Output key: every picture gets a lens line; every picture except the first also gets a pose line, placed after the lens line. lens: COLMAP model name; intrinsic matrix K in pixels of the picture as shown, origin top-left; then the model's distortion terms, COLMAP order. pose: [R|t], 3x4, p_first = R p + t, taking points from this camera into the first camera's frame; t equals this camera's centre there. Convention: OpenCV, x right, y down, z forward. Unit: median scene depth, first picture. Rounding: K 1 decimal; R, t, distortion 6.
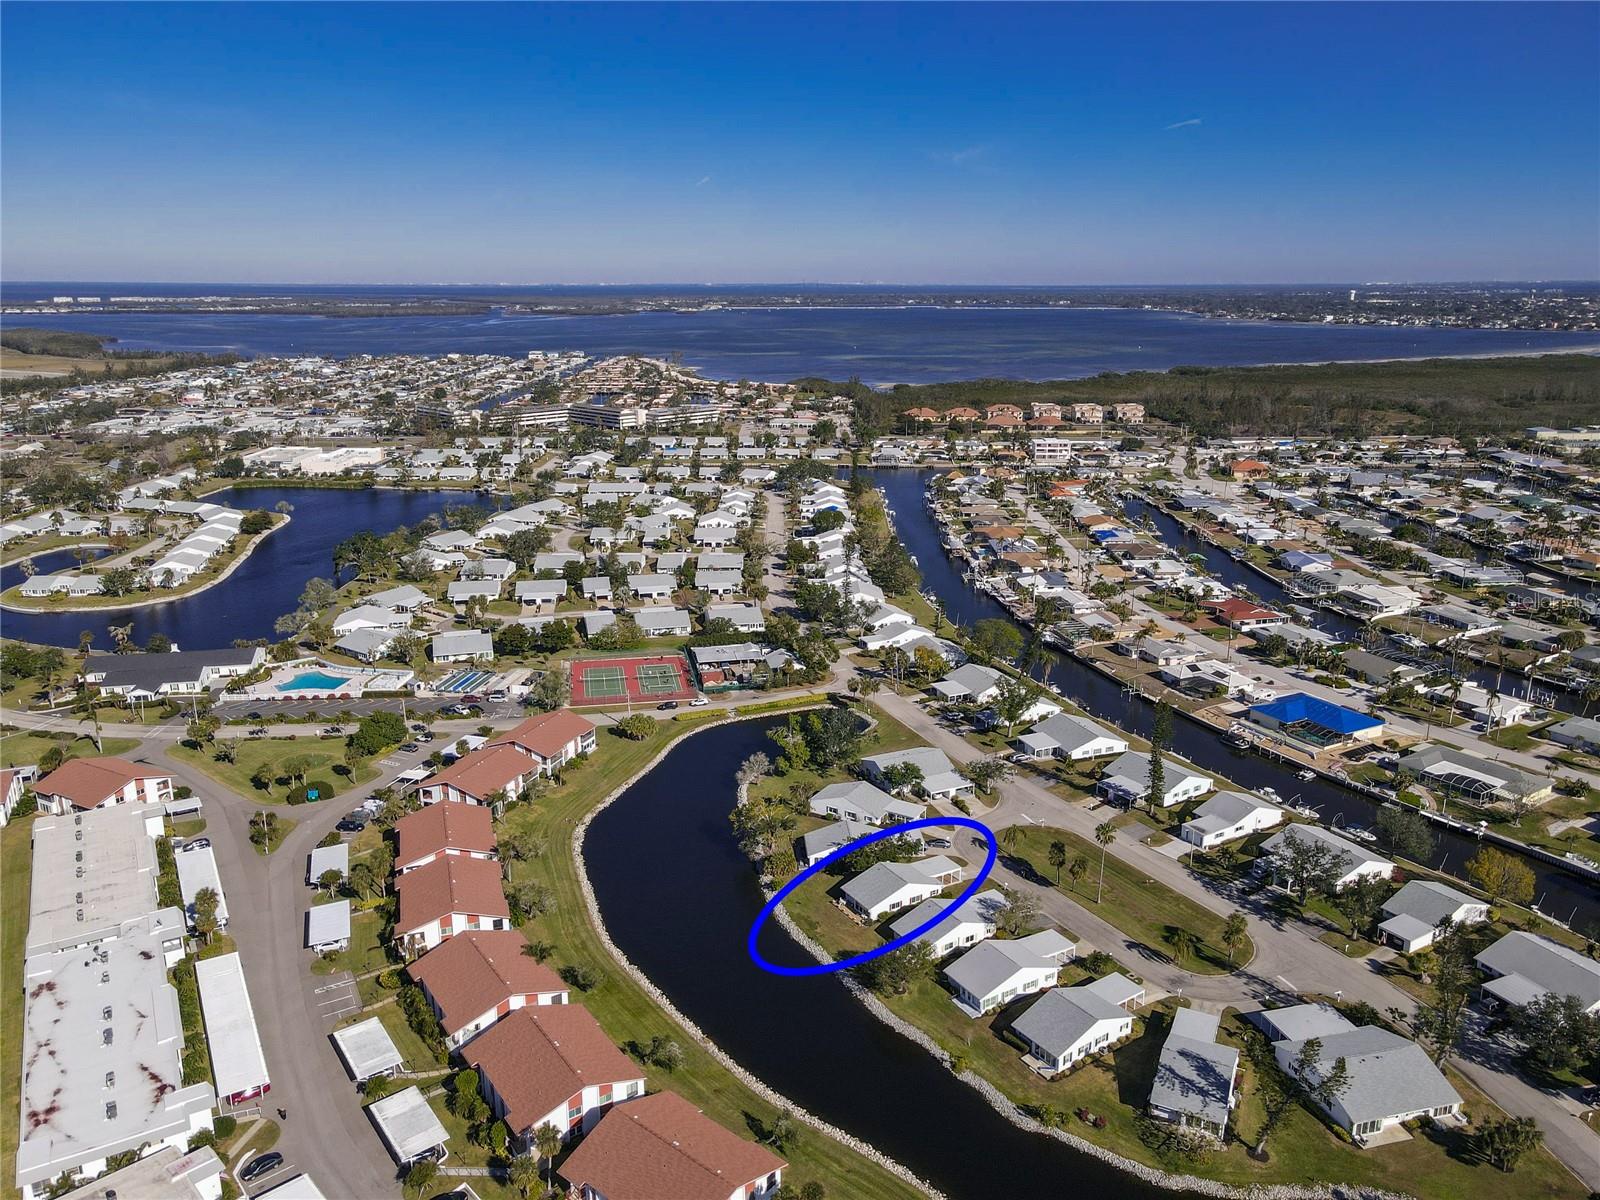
lens RADIAL K [[1139.3, 0, 800.0], [0, 1139.3, 600.0], [0, 0, 1]] dist [-0.000712, 0.046648]
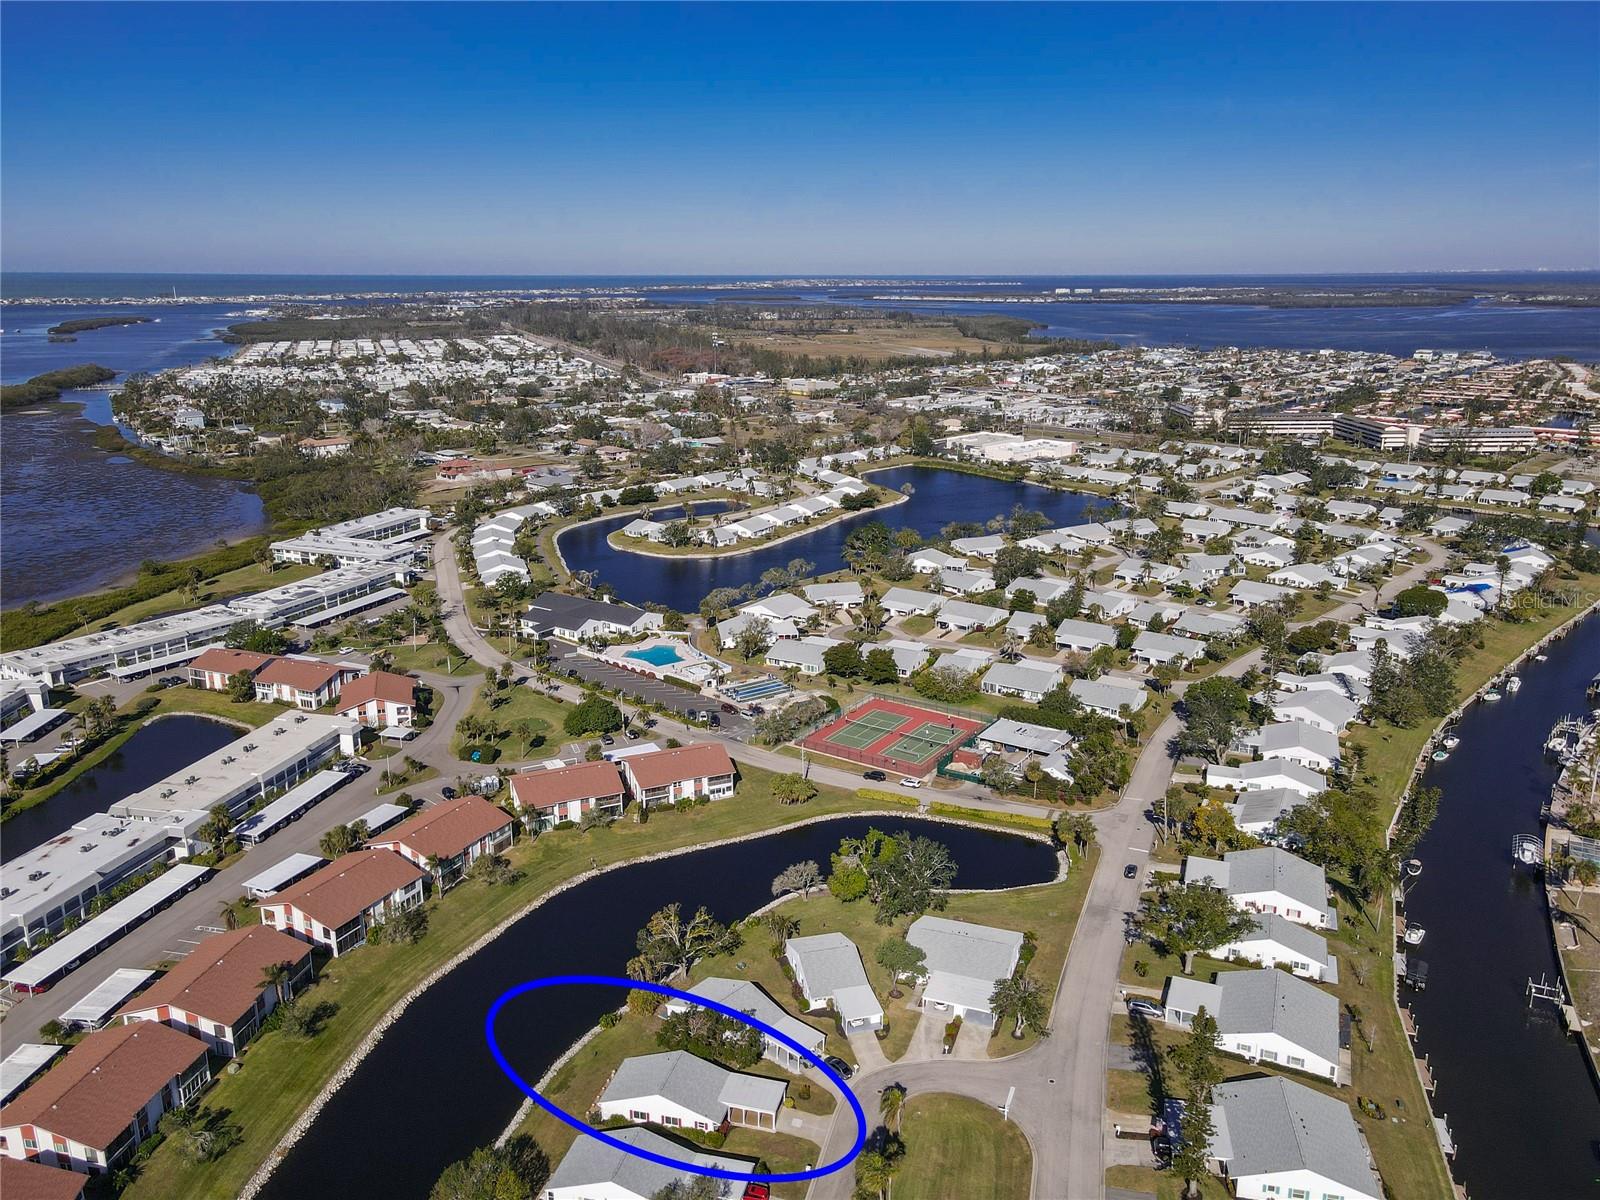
lens RADIAL K [[1170.2, 0, 795.7], [0, 1170.2, 604.7], [0, 0, 1]] dist [-0.079303, 0.172903]
pose [[0.705680, 0.190232, -0.682515, 0.362026], [-0.185252, 0.979313, 0.081416, -0.079487], [0.683884, 0.068984, 0.726322, 0.305344]]
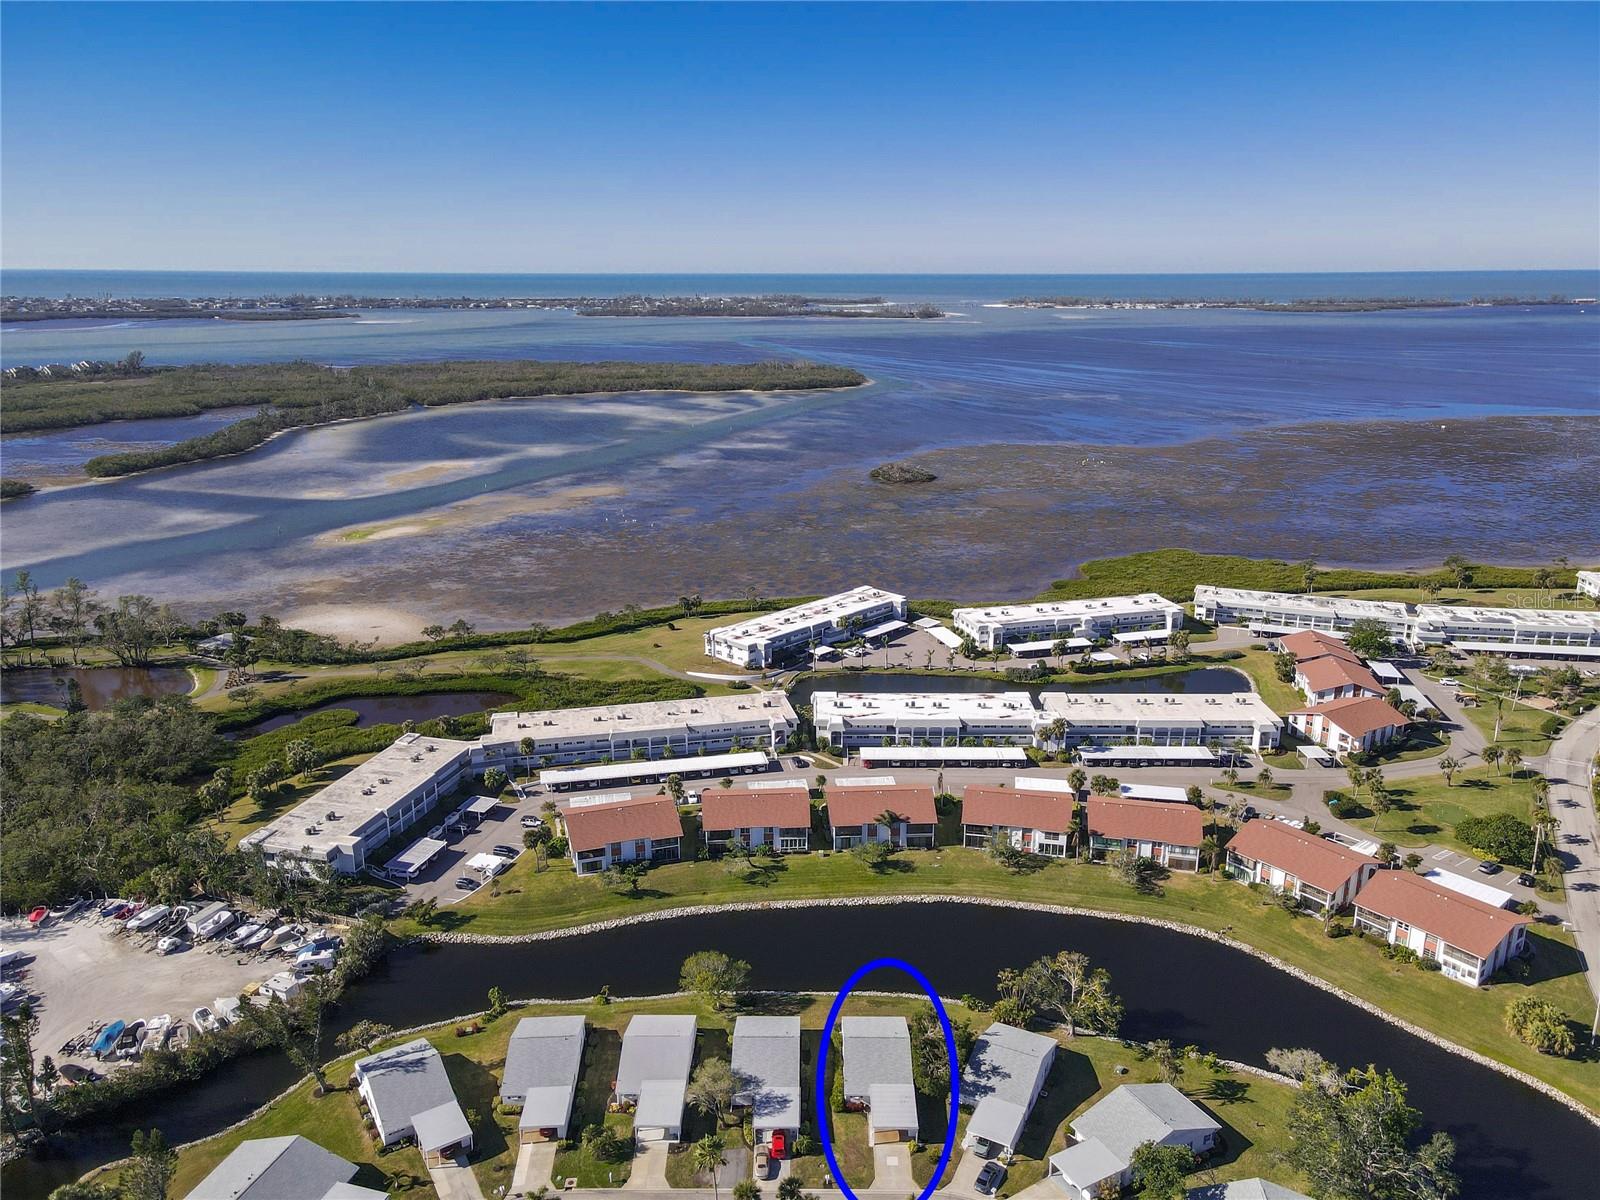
lens RADIAL K [[1139.3, 0, 800.0], [0, 1139.3, 600.0], [0, 0, 1]] dist [-0.000712, 0.046648]
pose [[-0.525724, 0.231693, -0.818494, 0.411221], [-0.224872, 0.890111, 0.396403, -0.193649], [0.820395, 0.392455, -0.415851, 0.716708]]
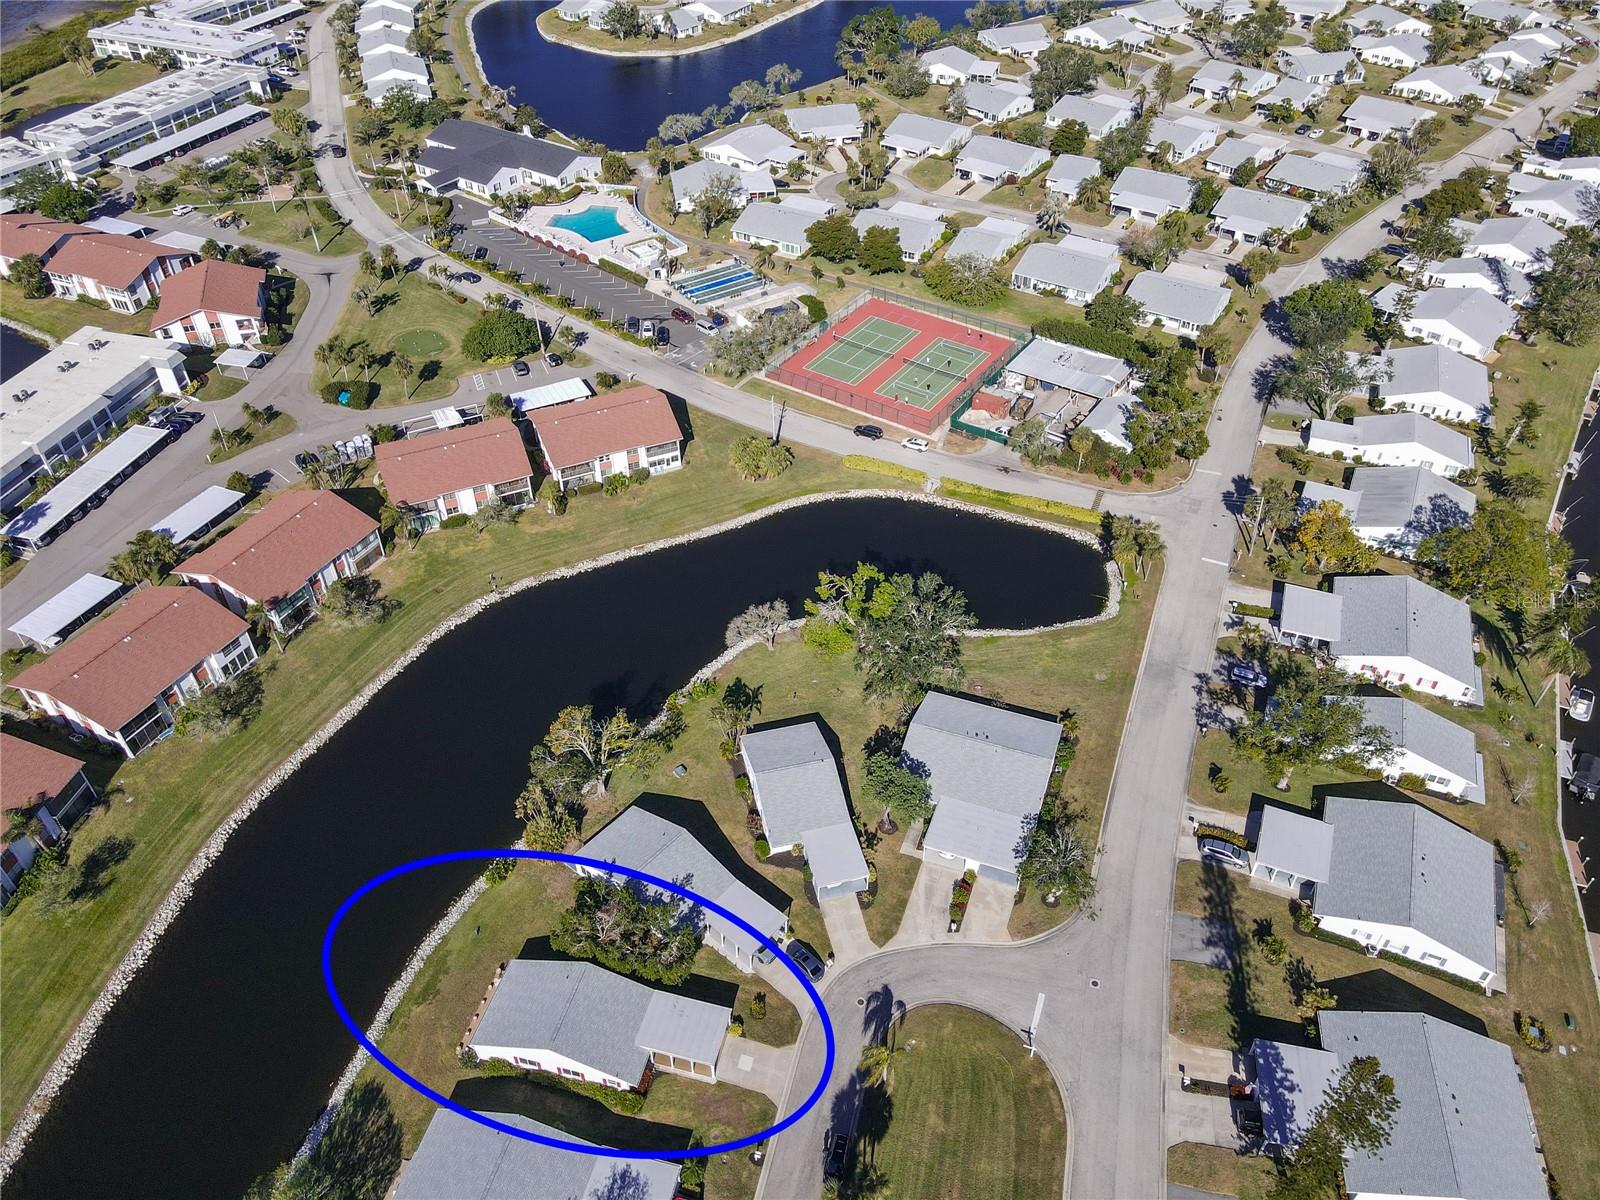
lens RADIAL K [[1139.3, 0, 800.0], [0, 1139.3, 600.0], [0, 0, 1]] dist [-0.000712, 0.046648]
pose [[0.709196, 0.464620, -0.530255, 0.213527], [-0.186417, 0.848935, 0.494528, -0.120809], [0.679919, -0.251868, 0.688674, 0.468615]]
